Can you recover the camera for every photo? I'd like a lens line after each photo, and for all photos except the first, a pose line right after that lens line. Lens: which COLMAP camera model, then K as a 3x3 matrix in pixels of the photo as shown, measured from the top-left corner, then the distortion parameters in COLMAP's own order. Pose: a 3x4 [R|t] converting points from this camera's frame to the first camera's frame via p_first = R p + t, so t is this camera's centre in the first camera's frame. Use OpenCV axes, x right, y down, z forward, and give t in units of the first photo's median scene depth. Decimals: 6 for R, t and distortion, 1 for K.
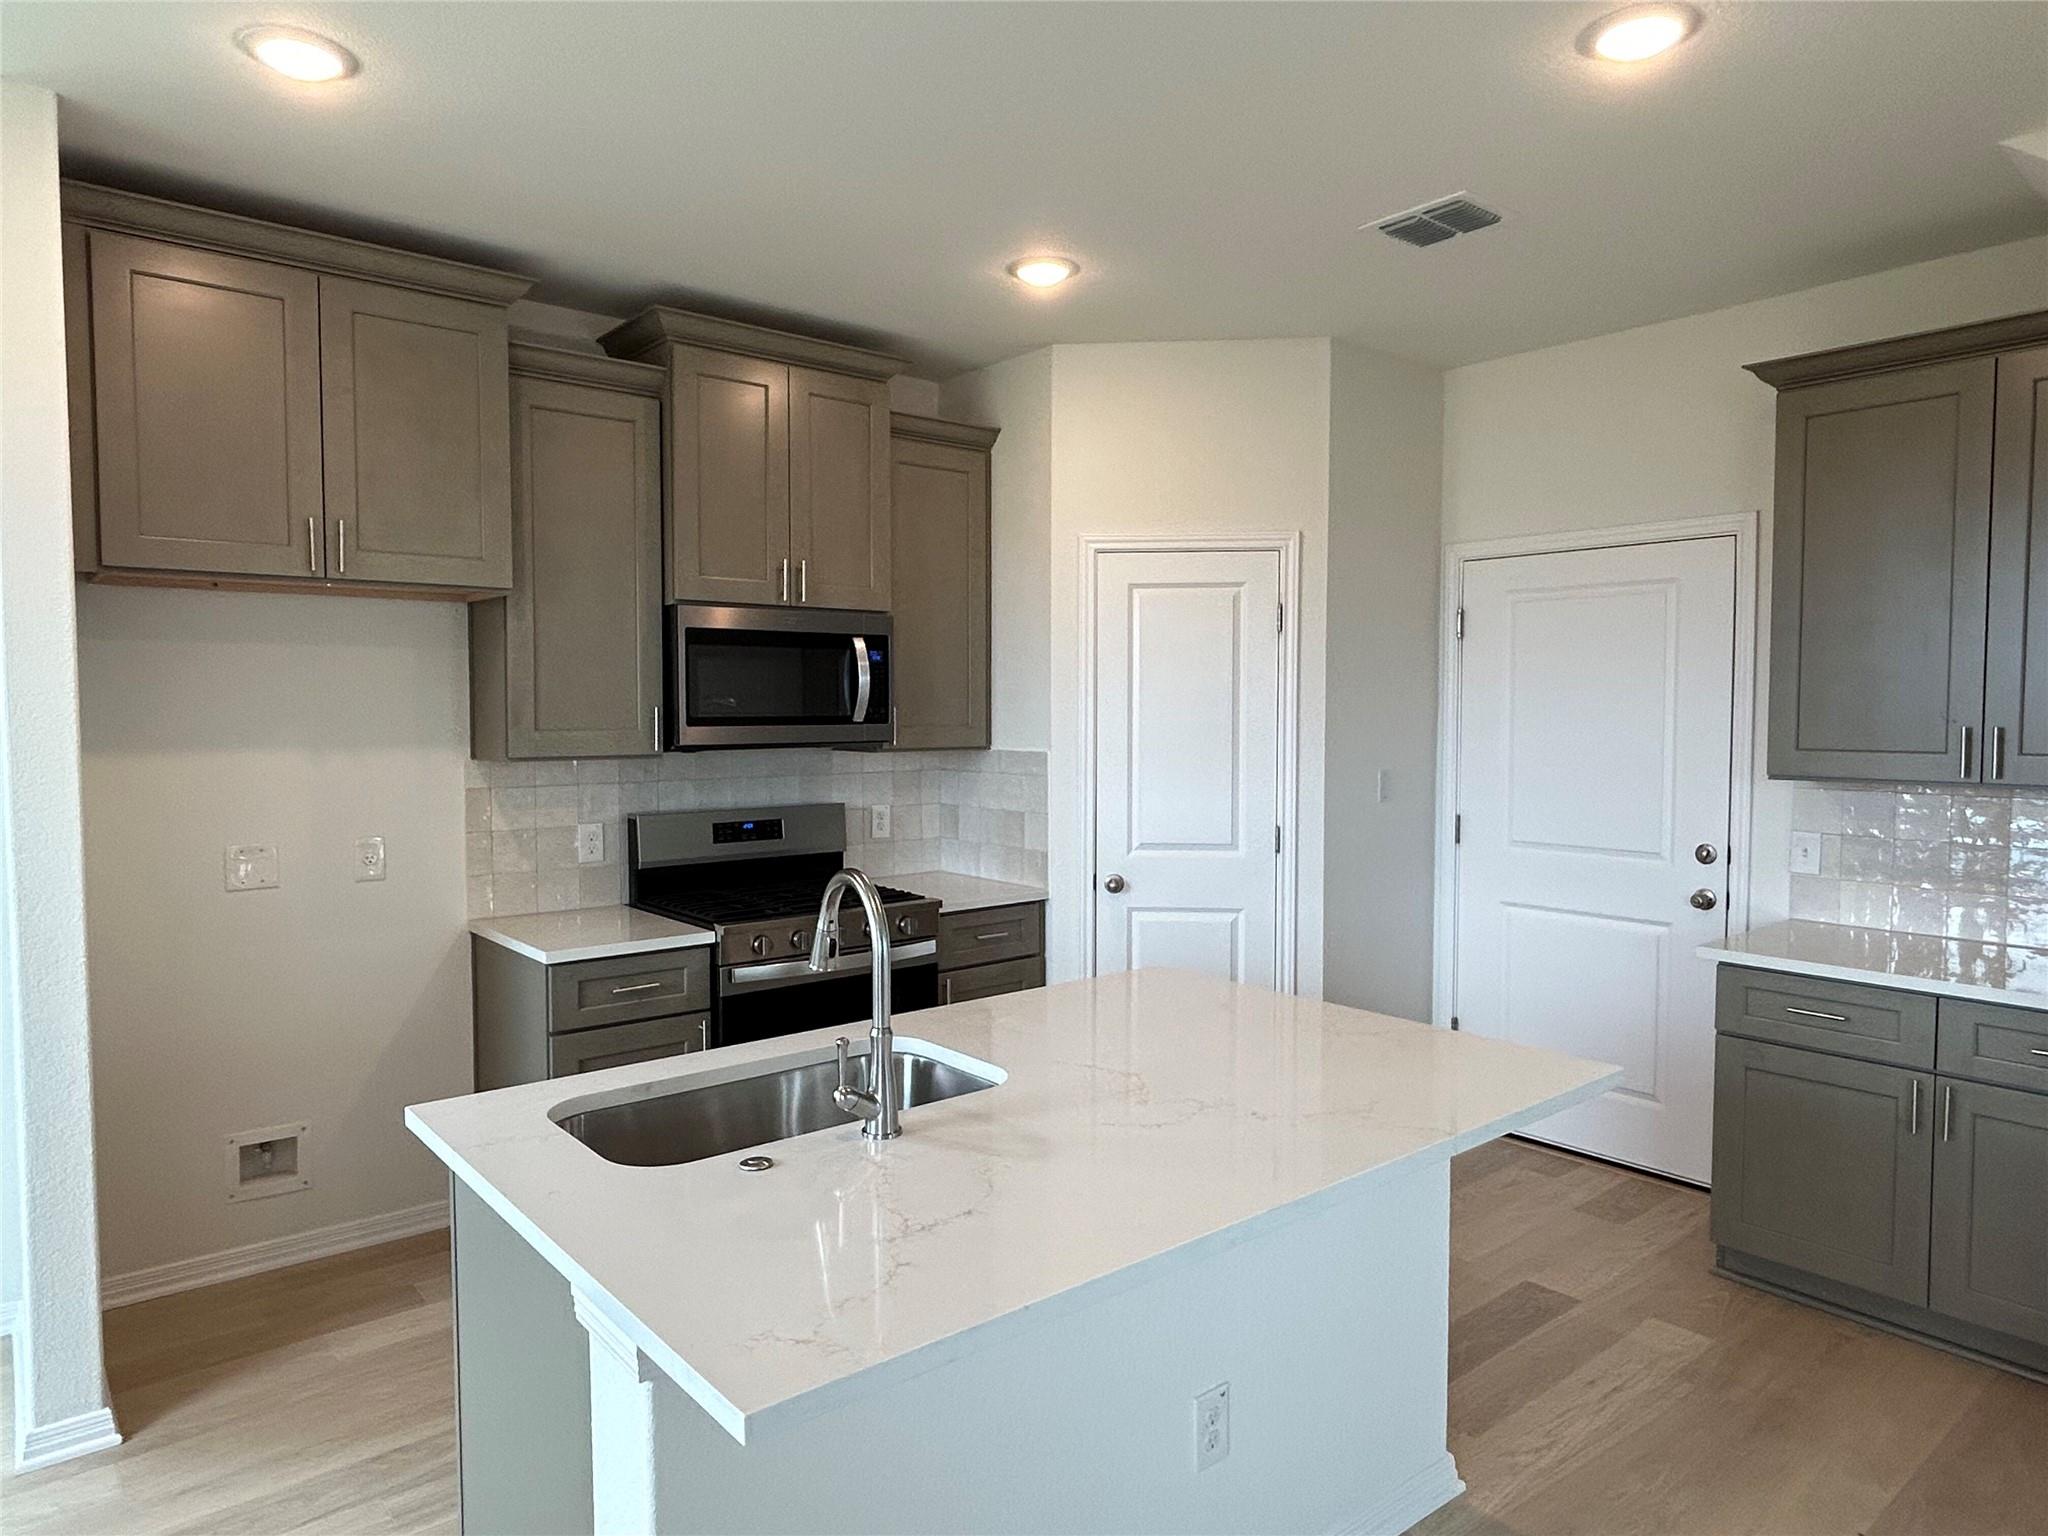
lens RADIAL K [[1256.2, 0, 1029.3], [0, 1256.2, 773.6], [0, 0, 1]] dist [0.000467, -0.004784]
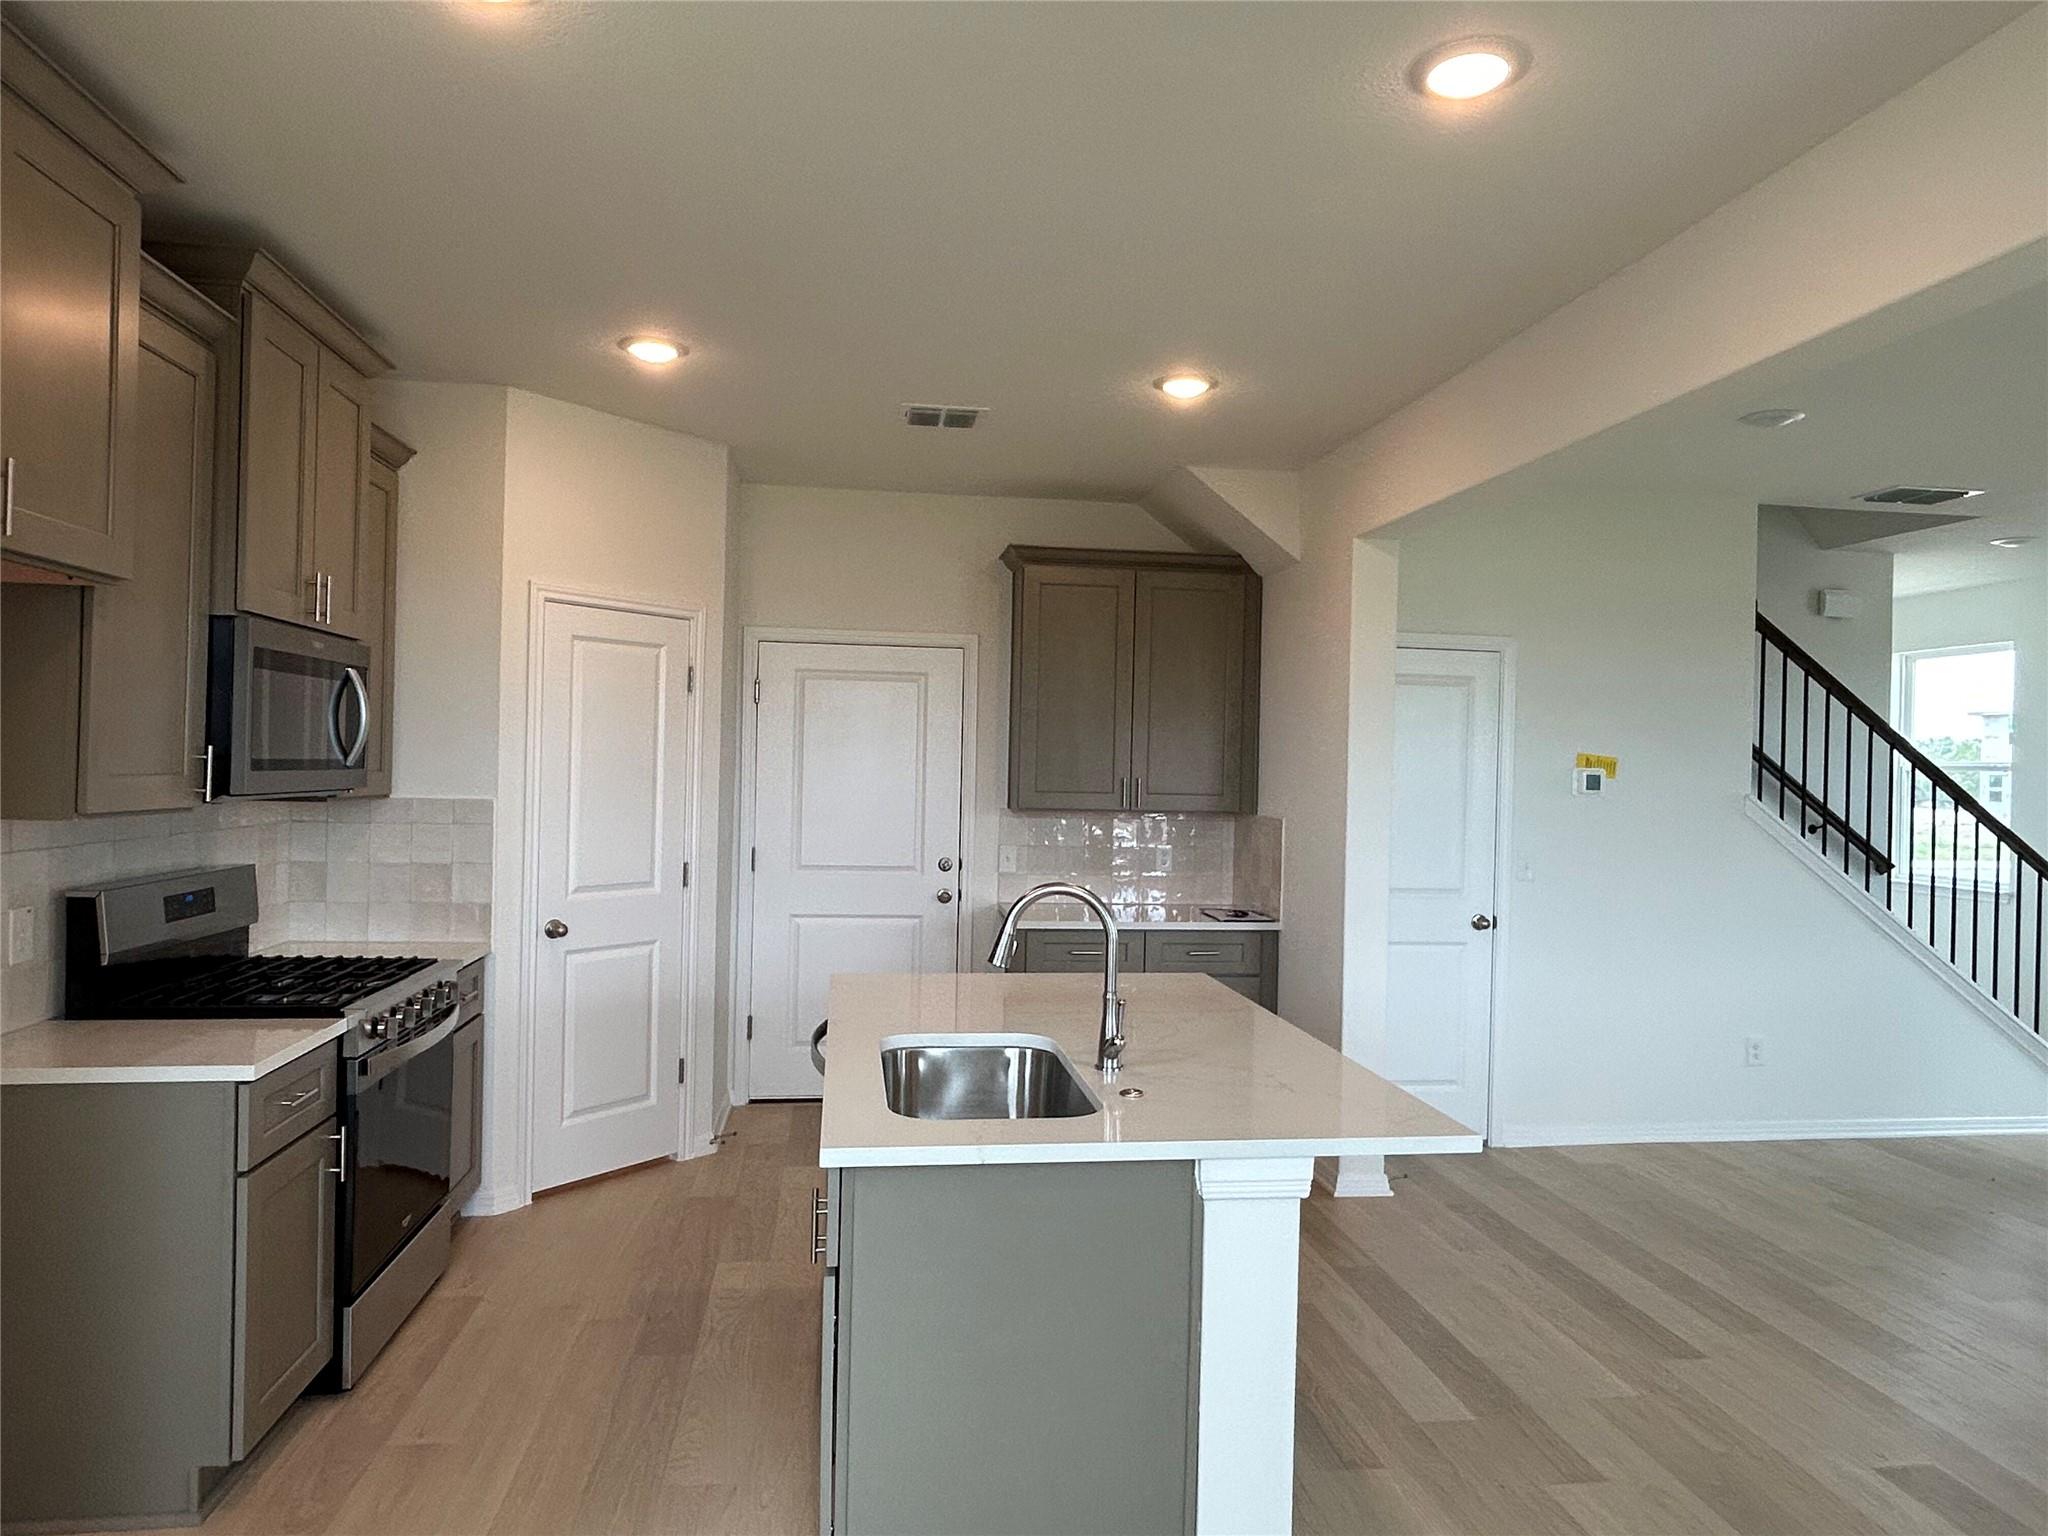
lens RADIAL K [[1256.2, 0, 1024.0], [0, 1256.2, 765.2], [0, 0, 1]] dist [0.000467, -0.004784]
pose [[0.526254, 0.012707, 0.850233, -0.601565], [0.025063, 0.999222, -0.030447, -0.003698], [-0.849958, 0.037333, 0.525526, 0.147458]]
